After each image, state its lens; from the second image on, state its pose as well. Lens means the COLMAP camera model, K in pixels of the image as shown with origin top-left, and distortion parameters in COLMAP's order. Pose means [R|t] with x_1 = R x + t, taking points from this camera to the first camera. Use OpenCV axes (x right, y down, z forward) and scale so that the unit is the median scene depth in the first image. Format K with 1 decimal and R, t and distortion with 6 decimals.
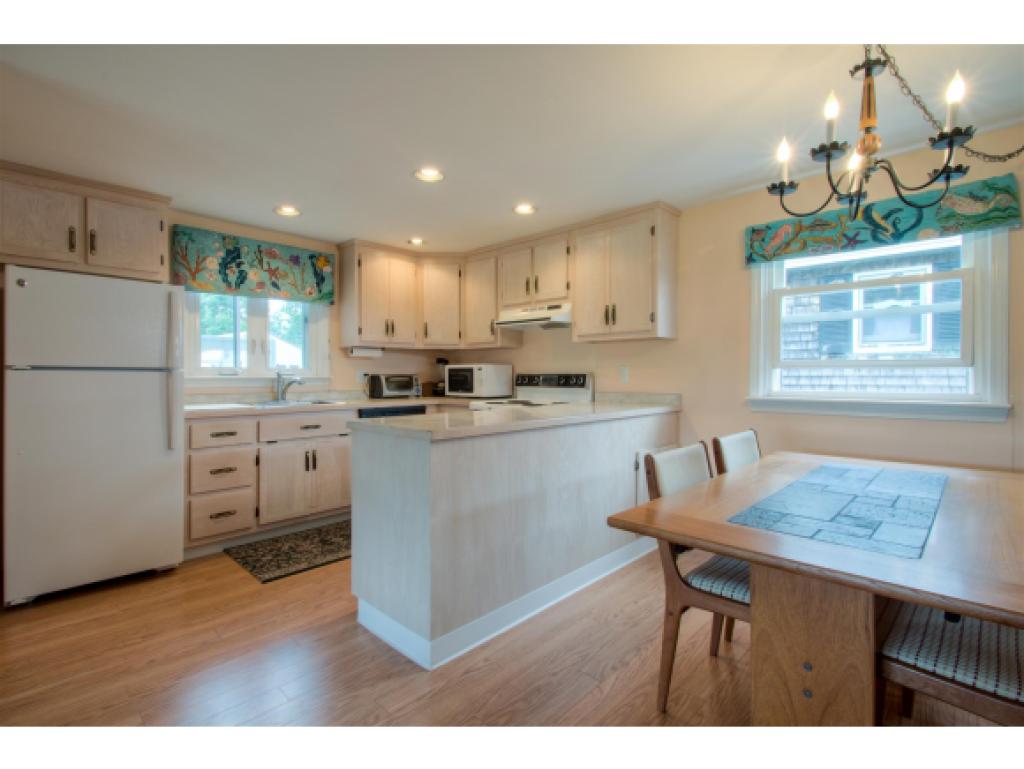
lens RADIAL K [[478.8, 0, 504.5], [0, 478.8, 378.5], [0, 0, 1]] dist [0.034016, -0.021567]
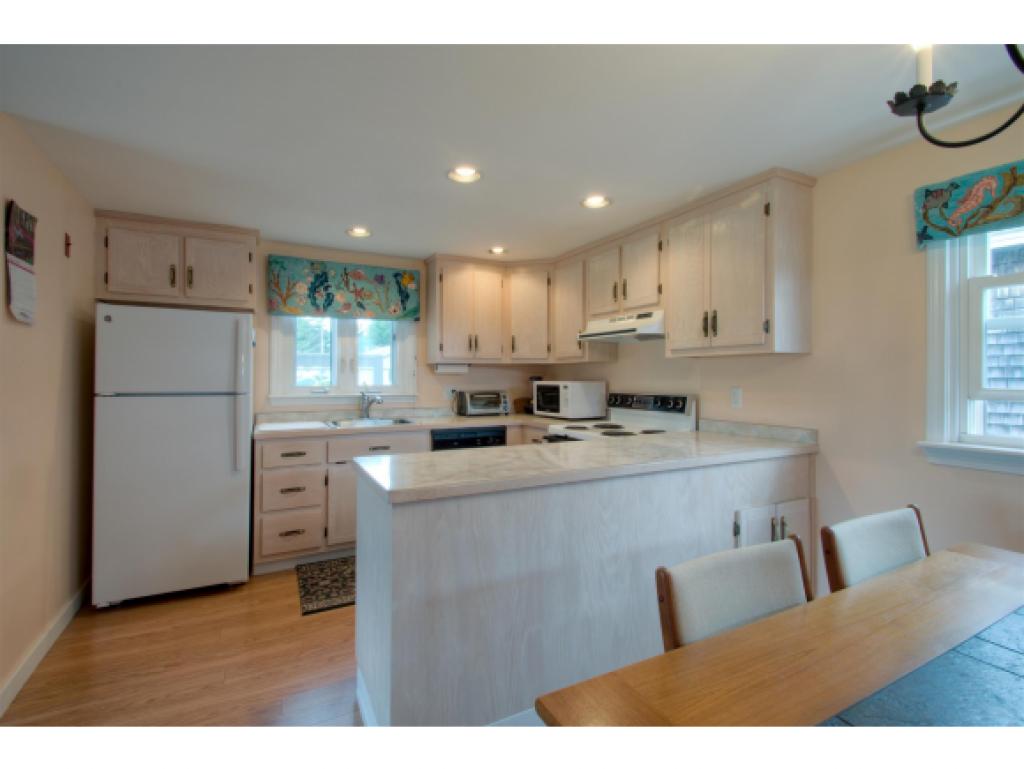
lens RADIAL K [[467.2, 0, 502.8], [0, 467.2, 375.2], [0, 0, 1]] dist [0.030999, -0.018832]
pose [[0.948327, -0.000098, -0.317294, 0.148396], [-0.003856, 0.999923, -0.011835, -0.040464], [0.317270, 0.012447, 0.948254, 0.179483]]
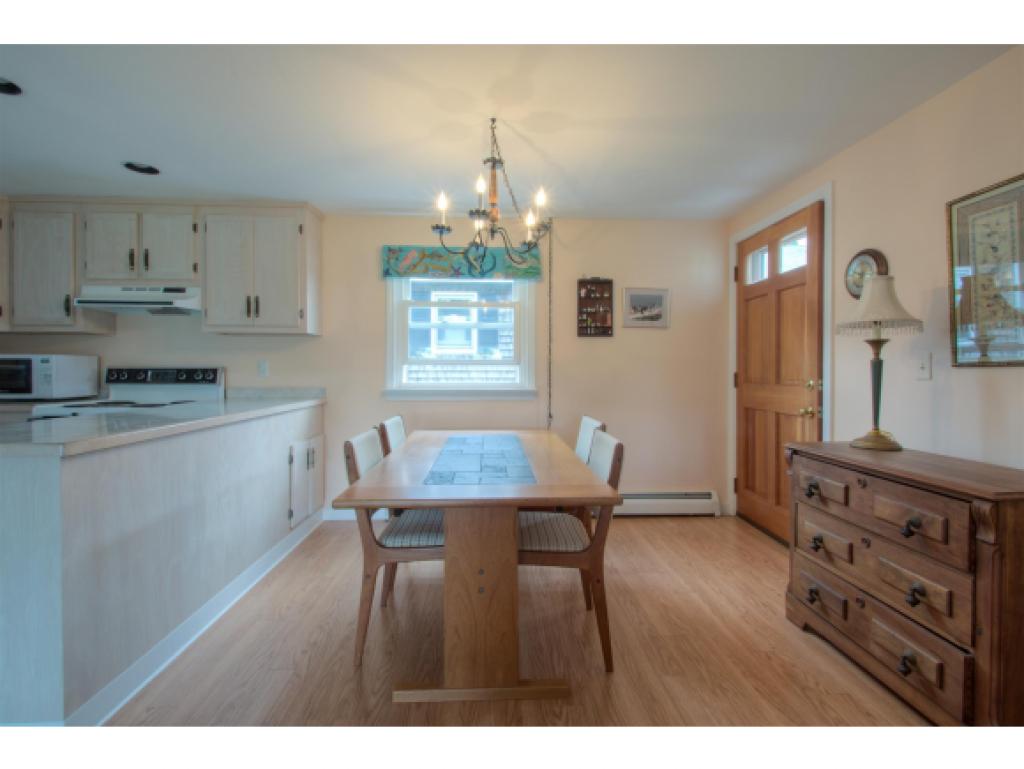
lens RADIAL K [[467.2, 0, 502.8], [0, 467.2, 375.2], [0, 0, 1]] dist [0.030999, -0.018832]
pose [[0.689136, -0.005830, 0.724609, -0.119877], [0.002757, 0.999981, 0.005424, 0.000024], [-0.724627, -0.001740, 0.689139, -0.003498]]
